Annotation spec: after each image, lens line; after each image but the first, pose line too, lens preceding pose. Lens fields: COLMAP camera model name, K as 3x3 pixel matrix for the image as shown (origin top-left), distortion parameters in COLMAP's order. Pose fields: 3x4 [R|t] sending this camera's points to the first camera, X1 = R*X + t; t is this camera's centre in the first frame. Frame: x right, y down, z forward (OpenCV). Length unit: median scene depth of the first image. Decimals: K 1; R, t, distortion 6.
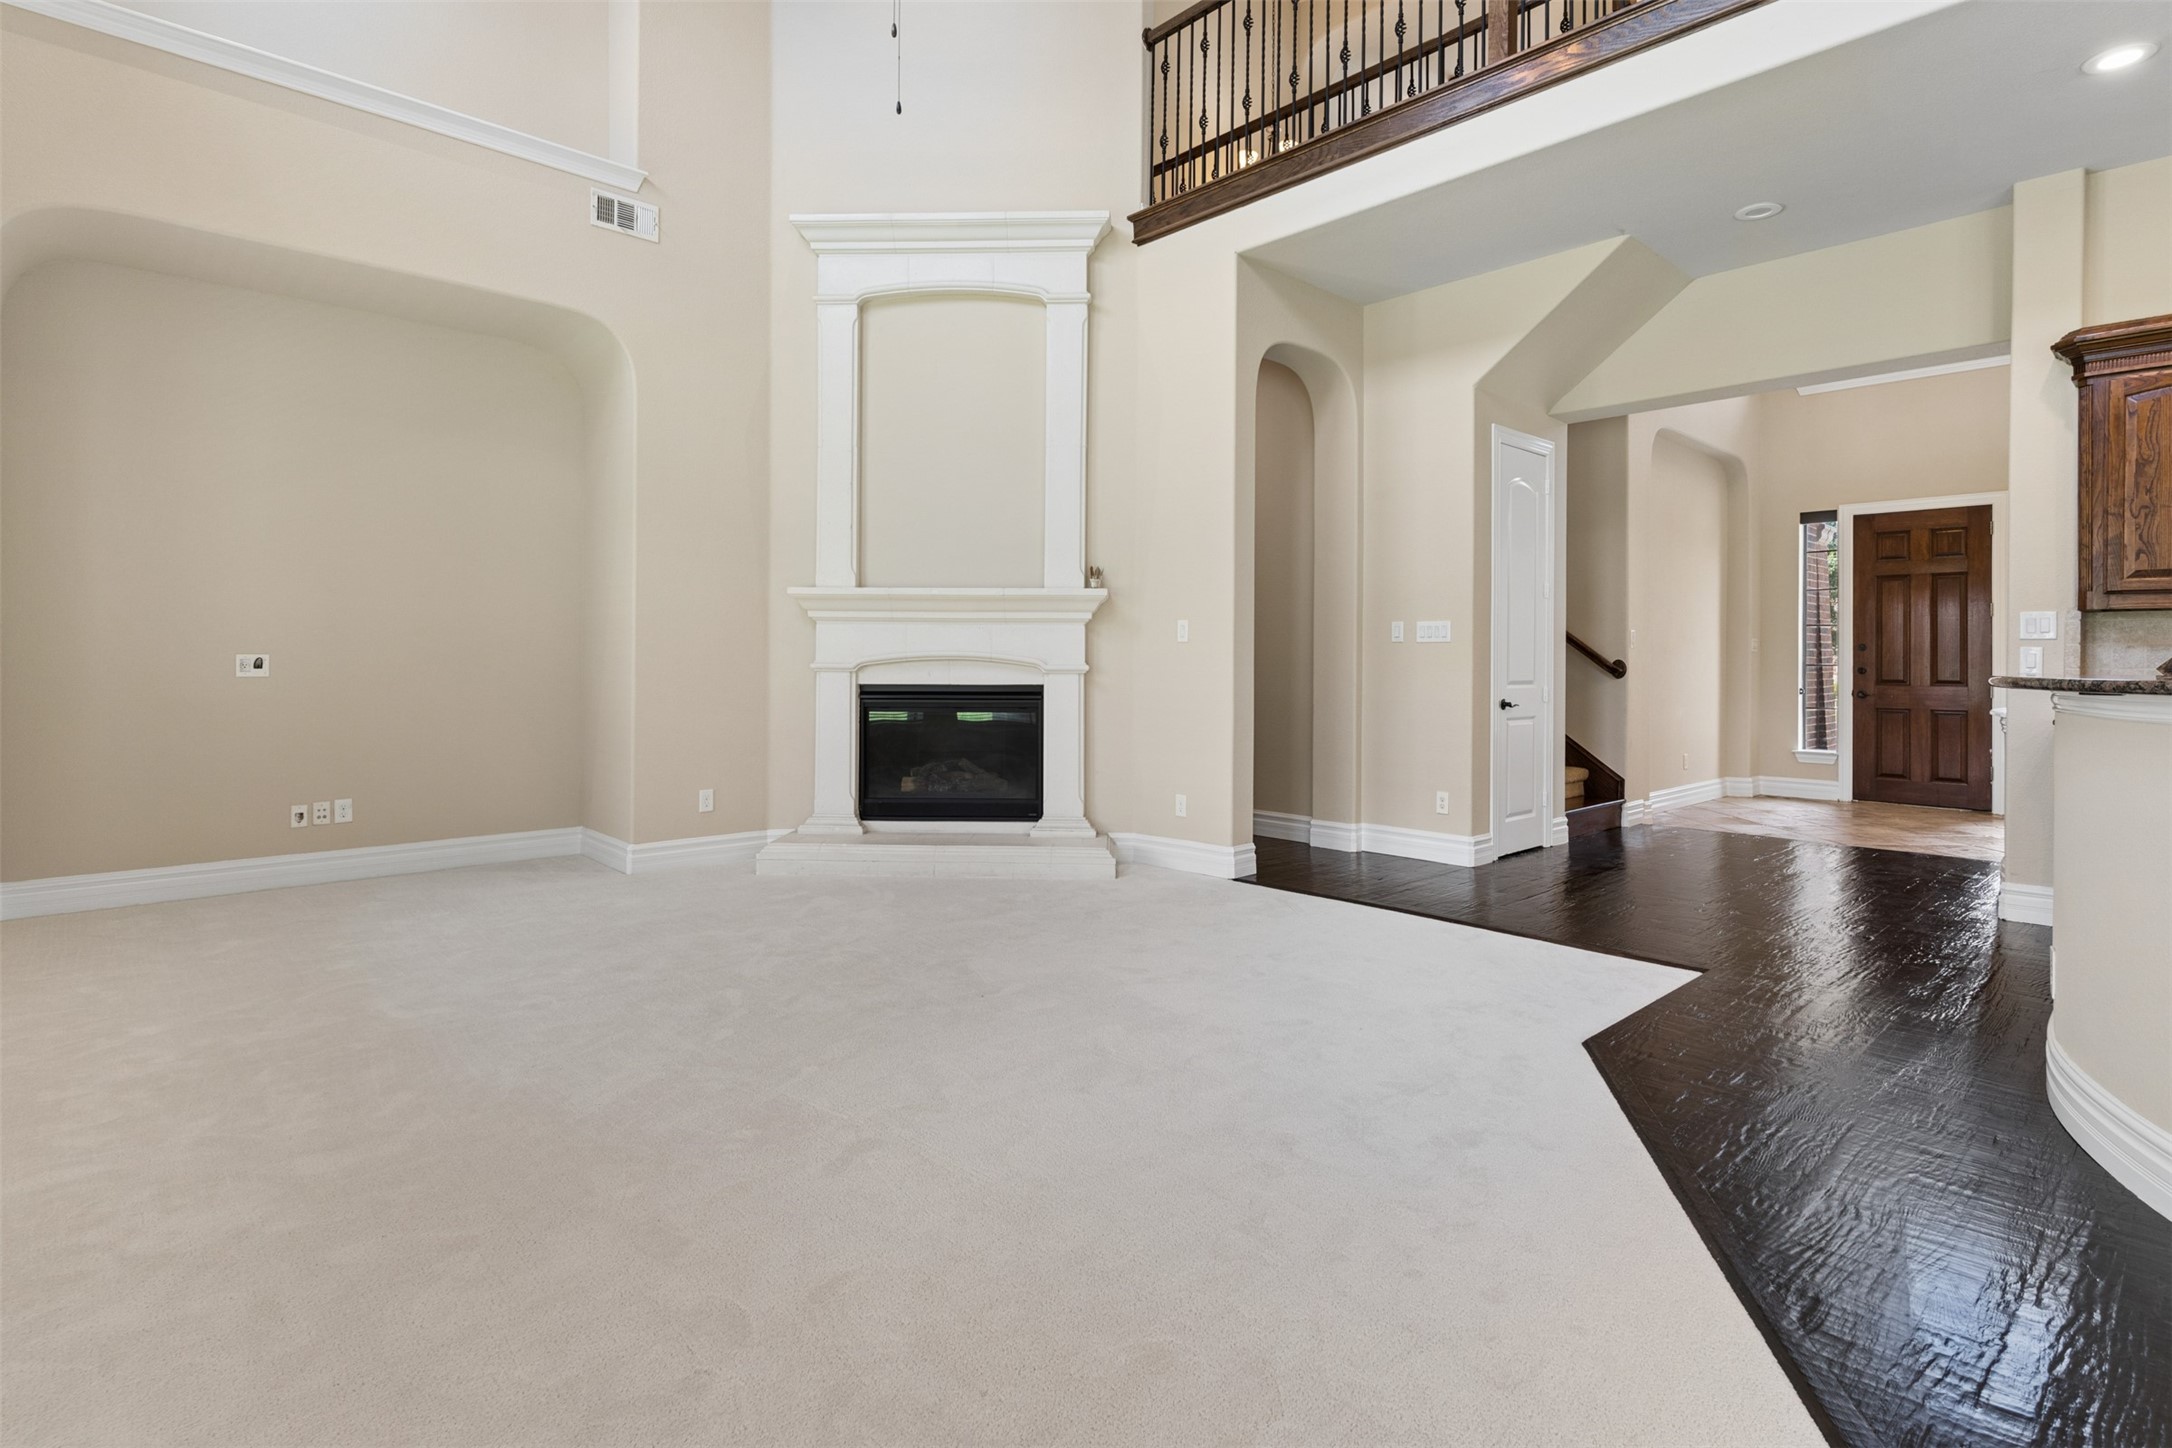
lens RADIAL K [[1066.1, 0, 1098.7], [0, 1066.1, 641.6], [0, 0, 1]] dist [-0.000769, 0.000298]
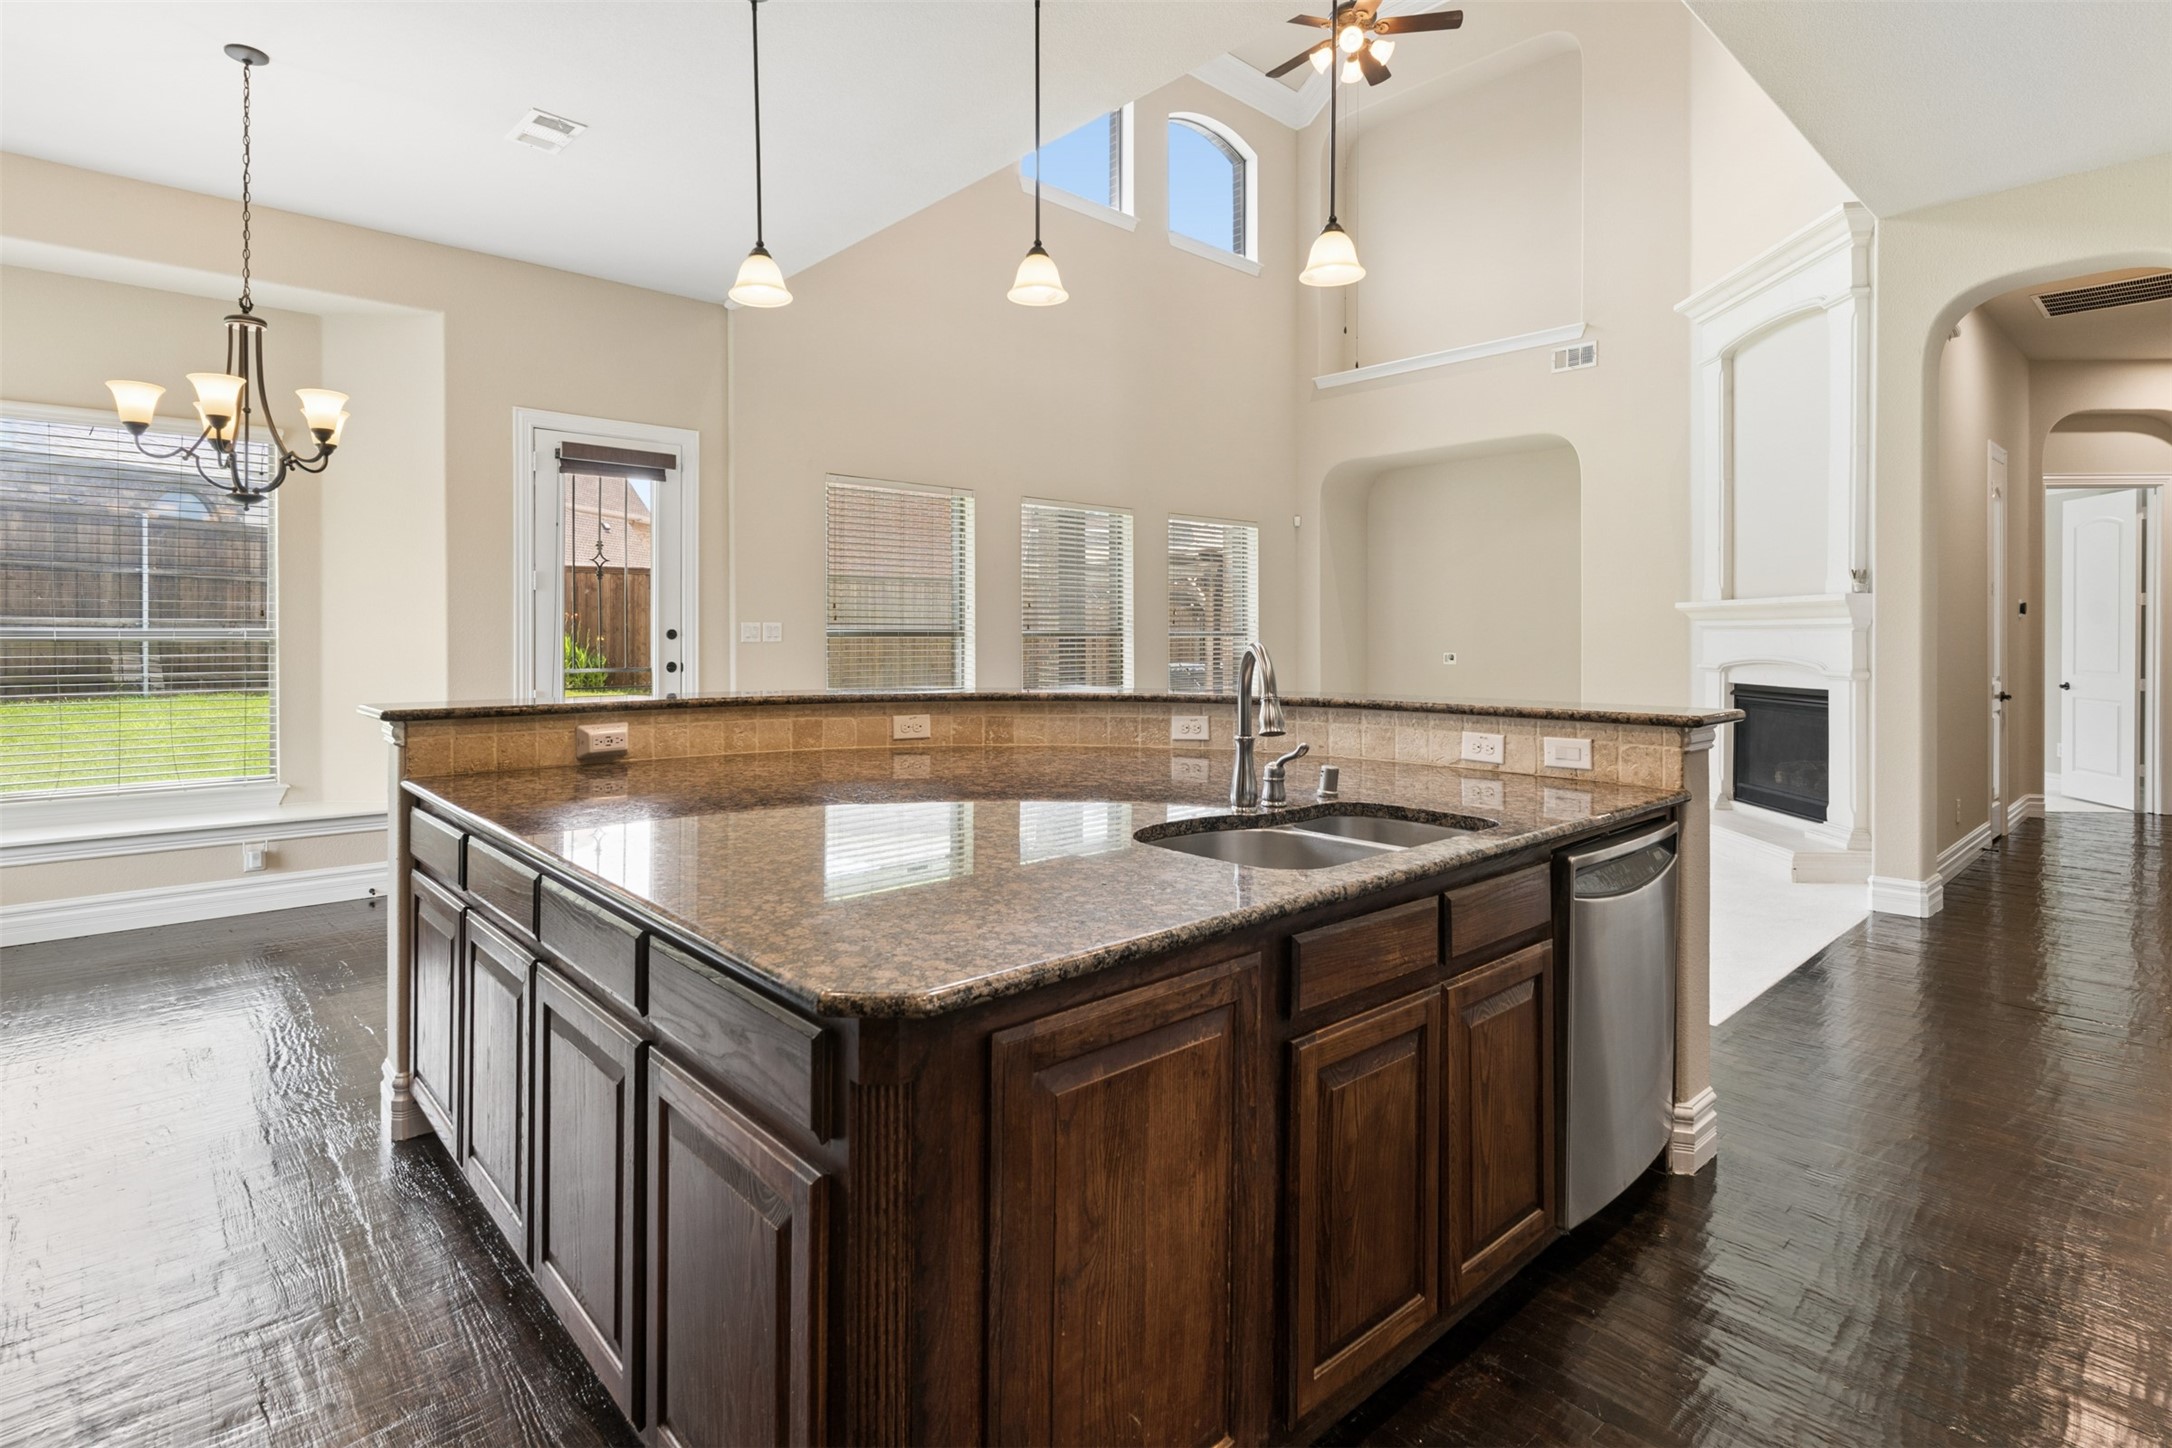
lens RADIAL K [[1066.1, 0, 1080.5], [0, 1066.1, 647.0], [0, 0, 1]] dist [-0.000769, 0.000298]
pose [[-0.032160, 0.004656, -0.999472, 0.978605], [0.015161, 0.999876, 0.004170, -0.014026], [0.999368, -0.015019, -0.032227, 0.326167]]
